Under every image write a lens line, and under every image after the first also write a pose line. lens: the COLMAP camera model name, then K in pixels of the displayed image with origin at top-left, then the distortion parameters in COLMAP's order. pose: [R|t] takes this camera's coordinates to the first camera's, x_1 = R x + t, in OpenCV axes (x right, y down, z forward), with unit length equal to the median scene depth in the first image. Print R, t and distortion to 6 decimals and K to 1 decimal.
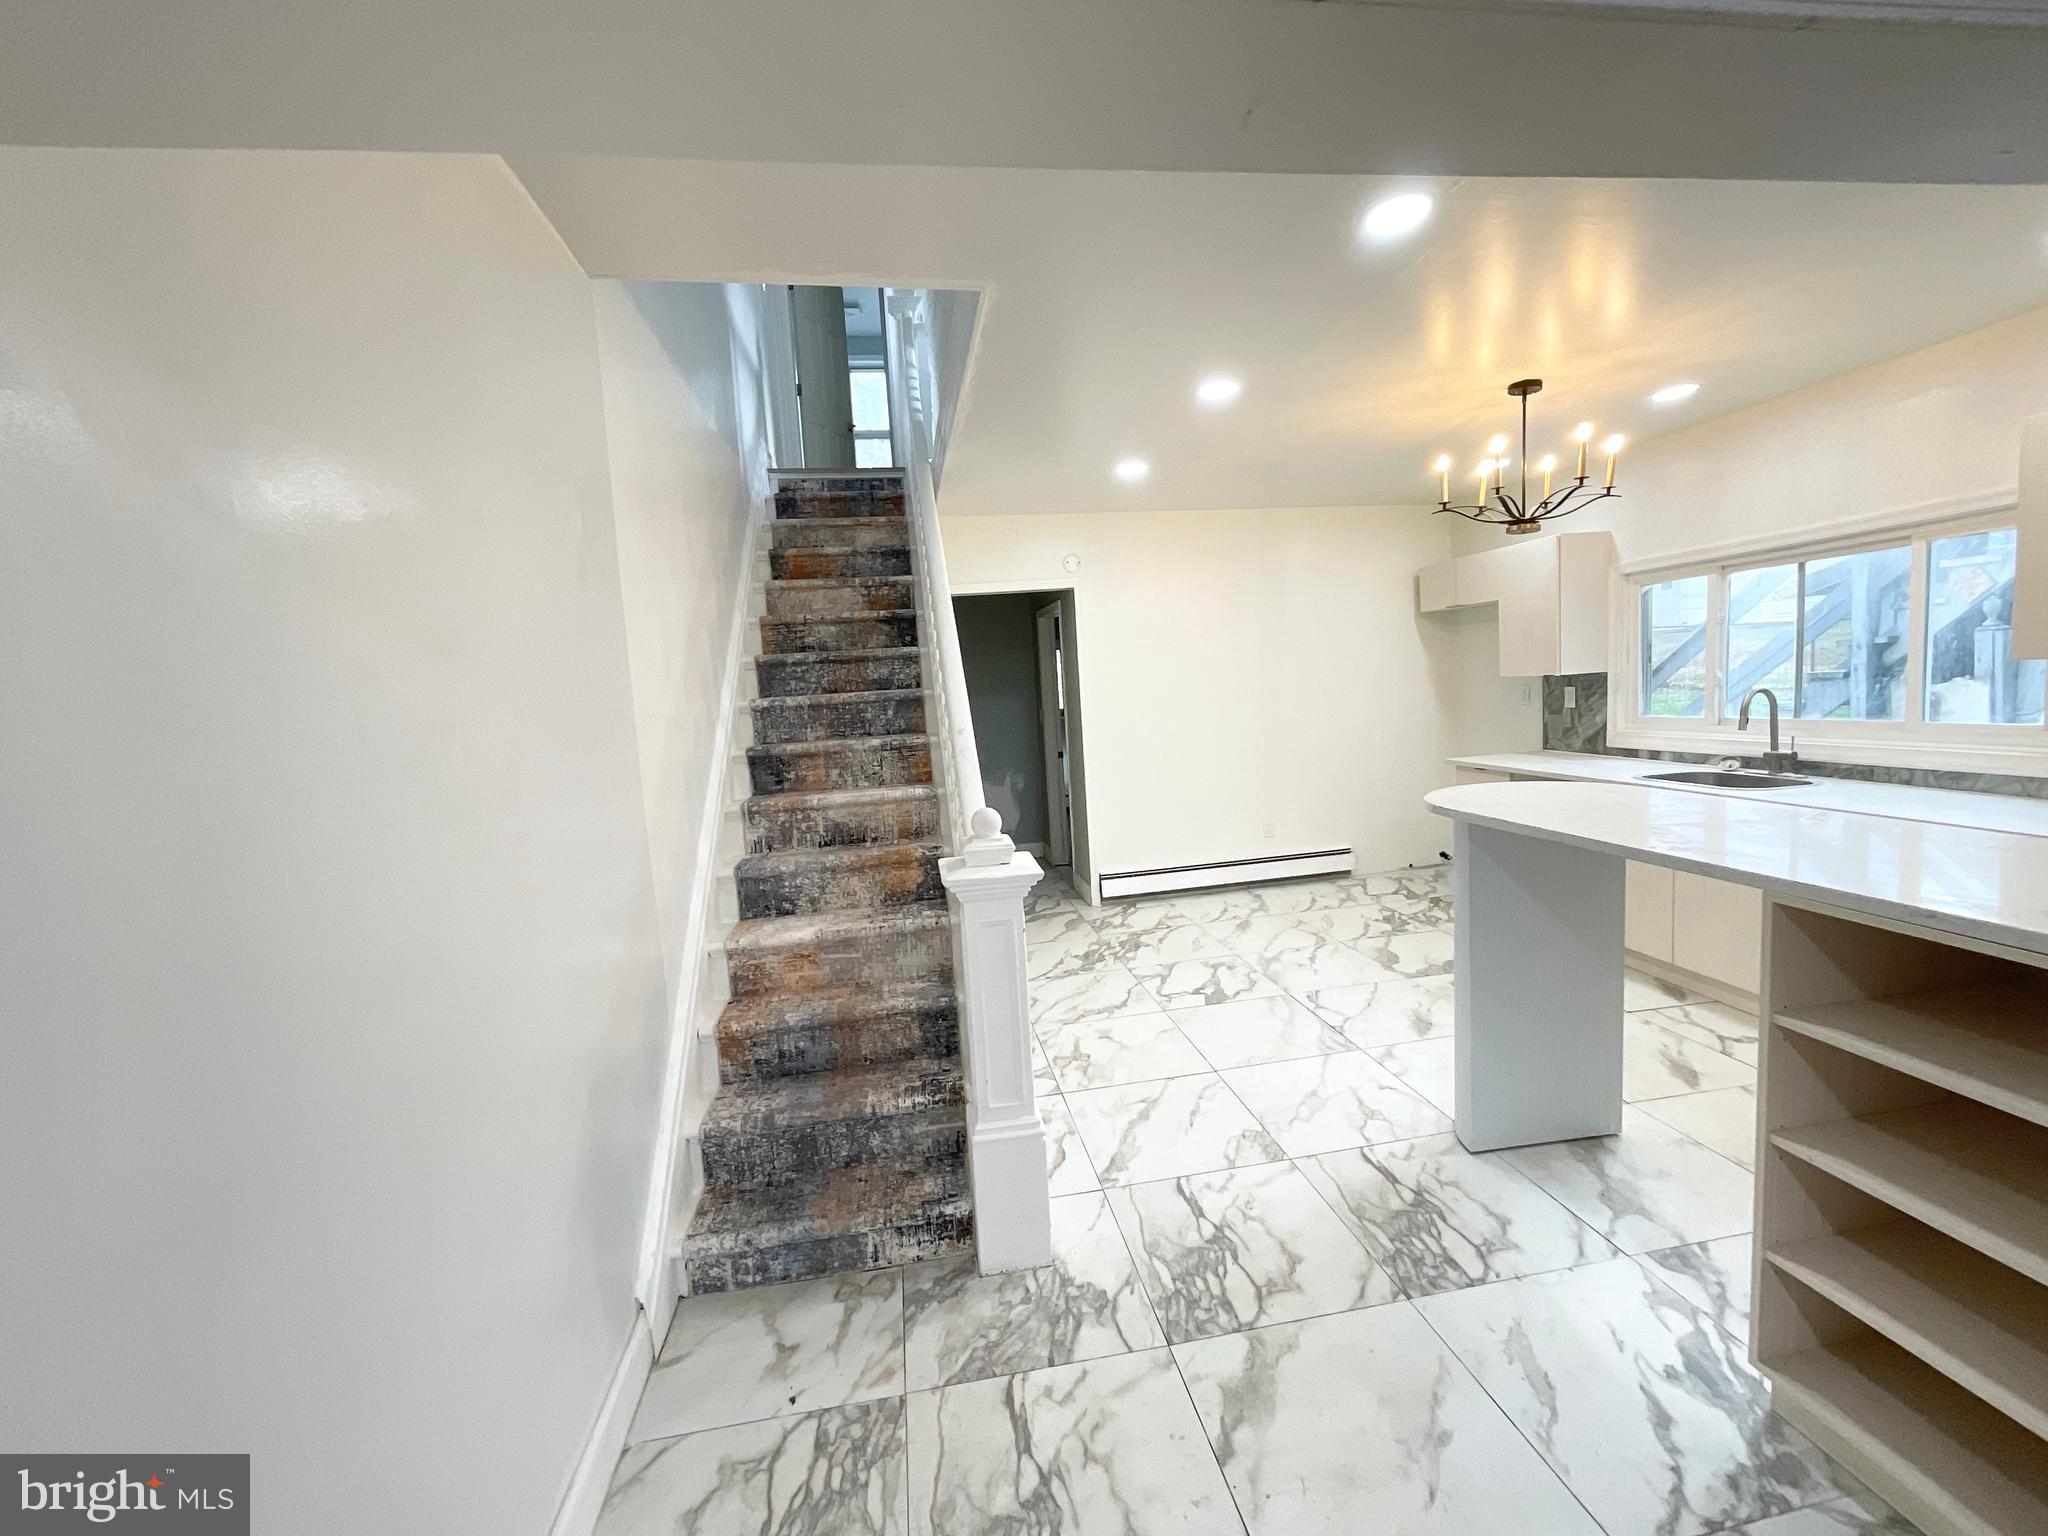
lens RADIAL K [[831.7, 0, 1019.5], [0, 831.7, 768.9], [0, 0, 1]] dist [-0.008592, 0.008210]
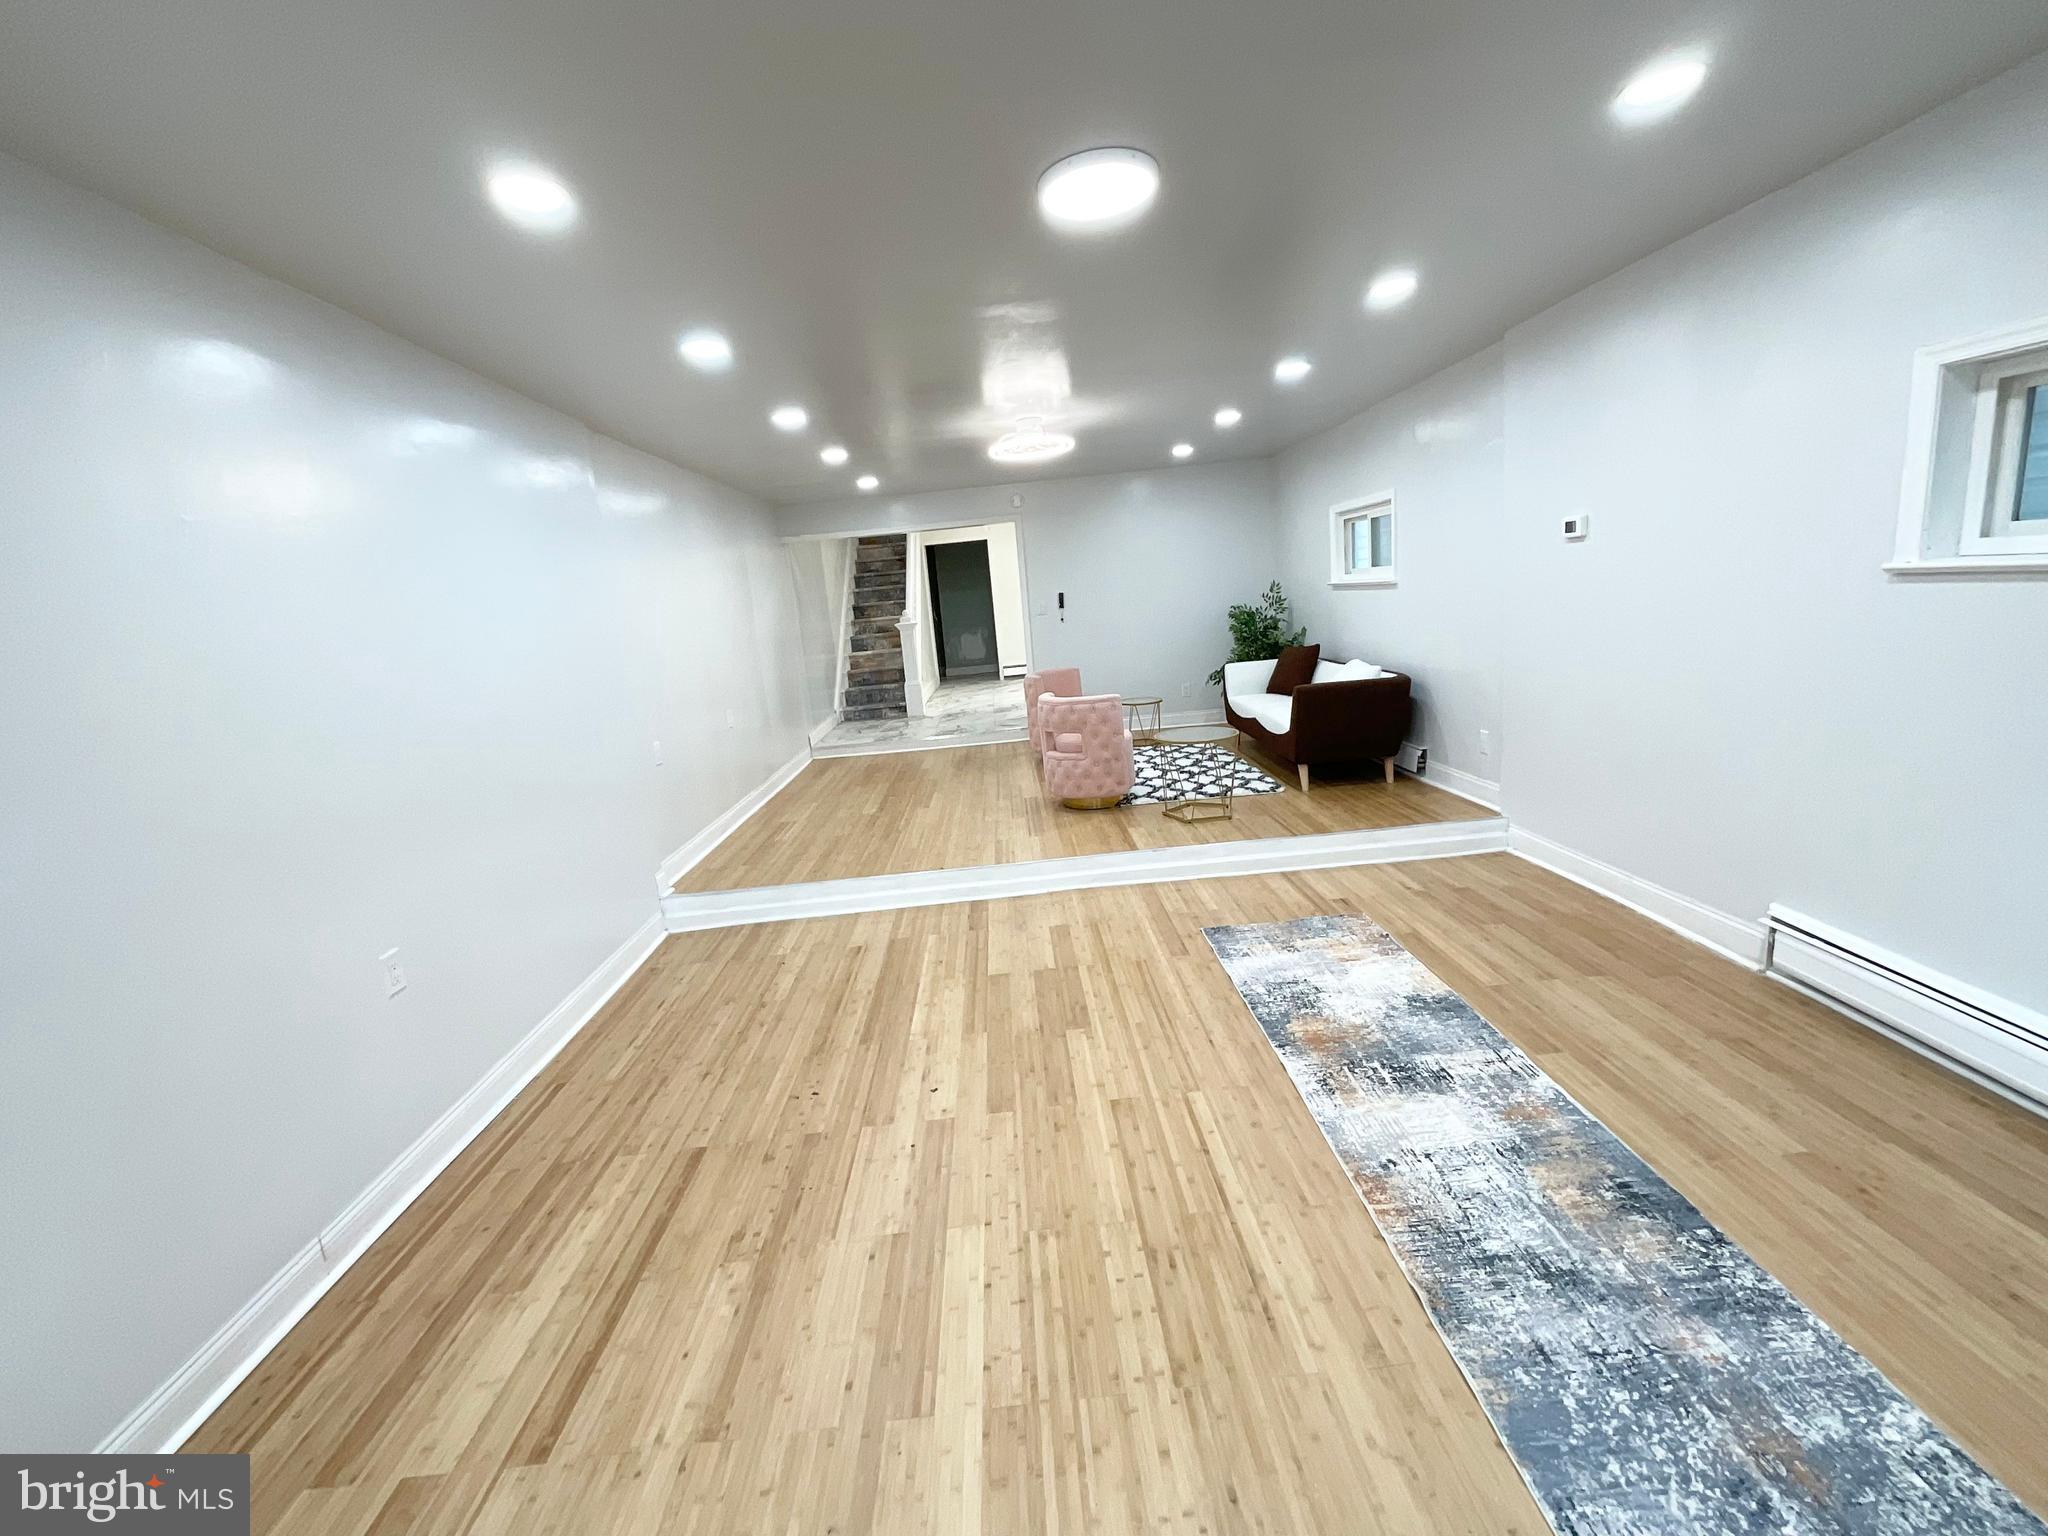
lens RADIAL K [[830.5, 0, 1018.5], [0, 830.5, 764.8], [0, 0, 1]] dist [0.002311, -0.002039]
pose [[0.992537, -0.000342, -0.121942, 0.640045], [0.013498, 0.994159, 0.107076, 0.234524], [0.121193, -0.107923, 0.986745, -1.968771]]
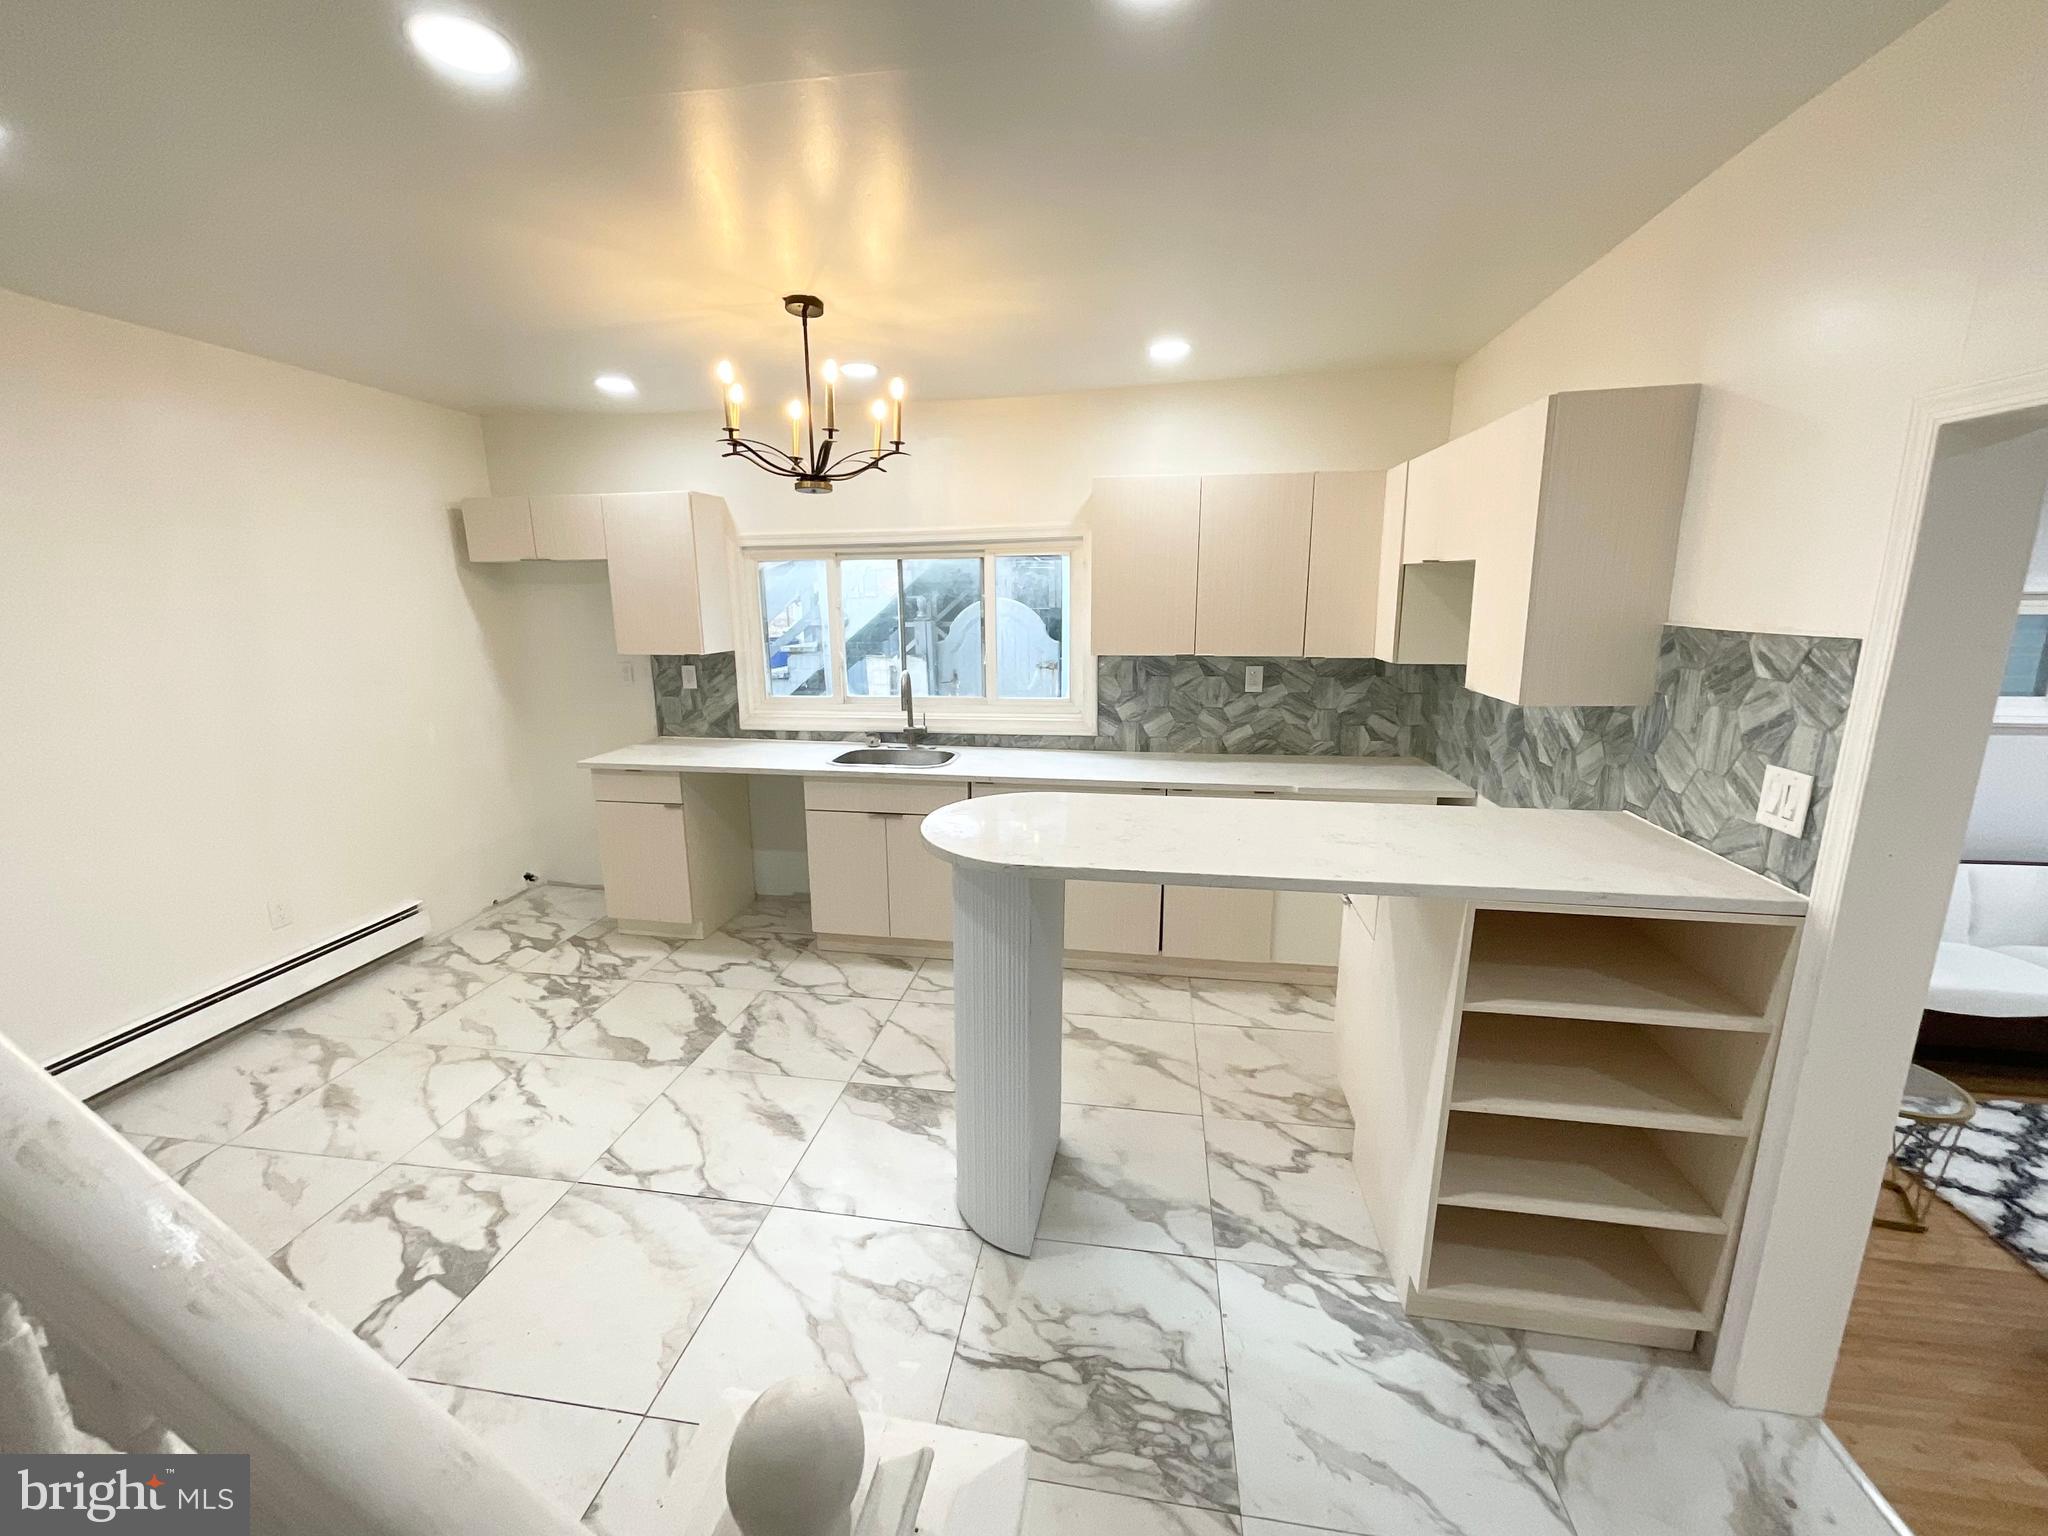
lens RADIAL K [[831.7, 0, 1019.5], [0, 831.7, 768.9], [0, 0, 1]] dist [-0.008592, 0.008210]
pose [[0.301605, -0.134601, 0.943884, -0.123436], [0.080601, 0.990040, 0.115428, -0.082137], [-0.950020, 0.041264, 0.309450, 0.501292]]
